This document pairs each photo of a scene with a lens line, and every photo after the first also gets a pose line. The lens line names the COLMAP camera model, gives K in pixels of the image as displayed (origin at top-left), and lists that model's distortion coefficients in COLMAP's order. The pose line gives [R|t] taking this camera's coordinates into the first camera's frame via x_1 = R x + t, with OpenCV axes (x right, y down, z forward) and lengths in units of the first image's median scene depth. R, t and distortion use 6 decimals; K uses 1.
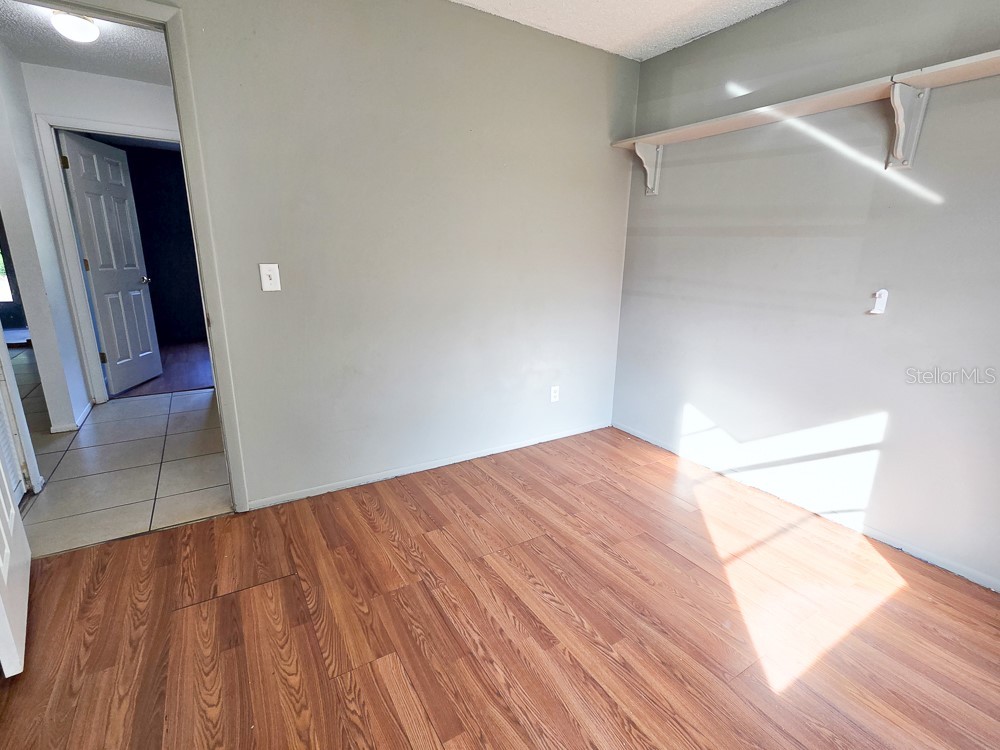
lens RADIAL K [[471.3, 0, 511.3], [0, 471.3, 379.4], [0, 0, 1]] dist [0.002890, 0.000492]
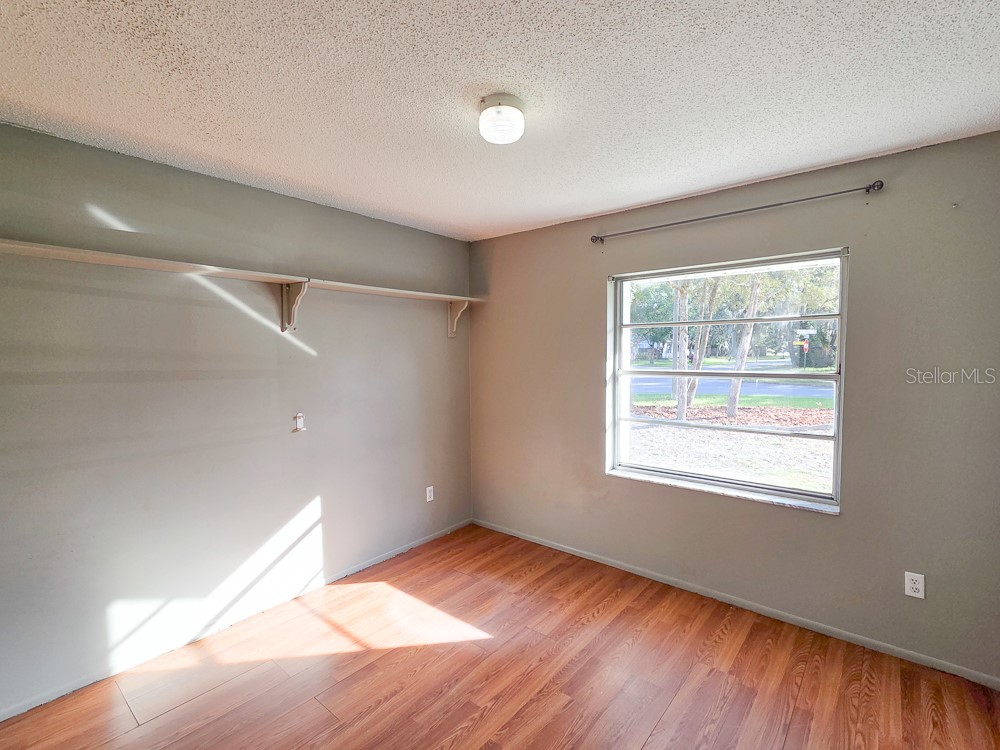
lens RADIAL K [[471.3, 0, 511.3], [0, 471.3, 379.4], [0, 0, 1]] dist [0.002890, 0.000492]
pose [[-0.313559, -0.077958, 0.946363, -0.739546], [0.244996, 0.956240, 0.159946, -0.362638], [-0.917419, 0.282007, -0.280738, 0.803797]]
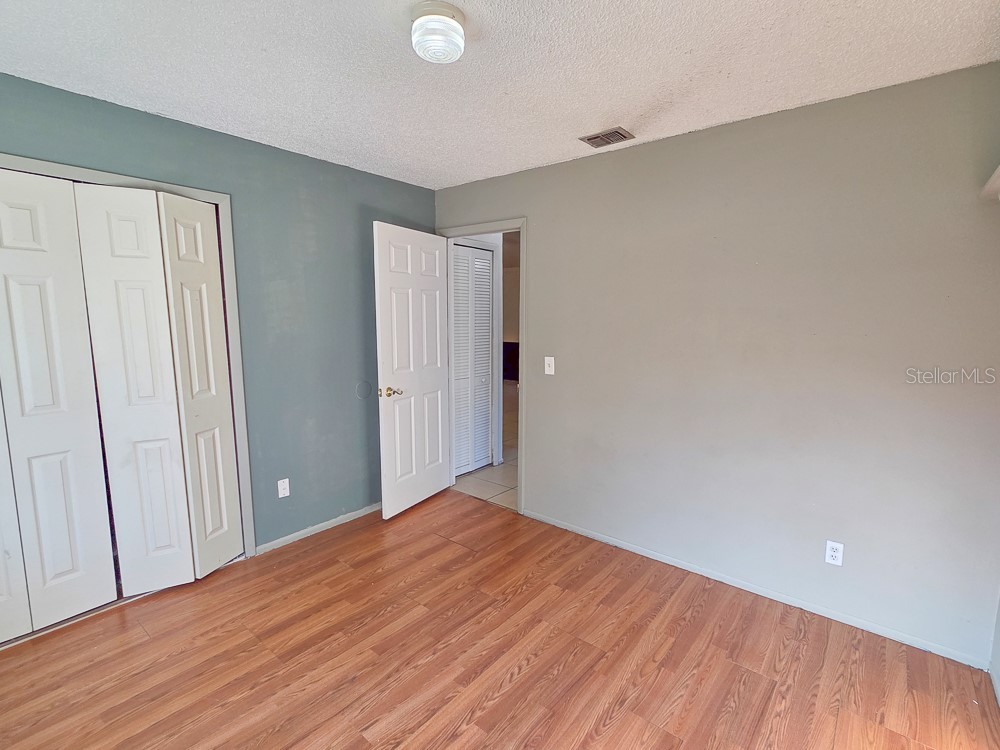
lens RADIAL K [[471.3, 0, 511.3], [0, 471.3, 379.4], [0, 0, 1]] dist [0.002890, 0.000492]
pose [[0.325327, 0.110809, -0.939087, 0.914879], [-0.240803, 0.970077, 0.031045, -0.203665], [0.914427, 0.216035, 0.342276, 0.416032]]
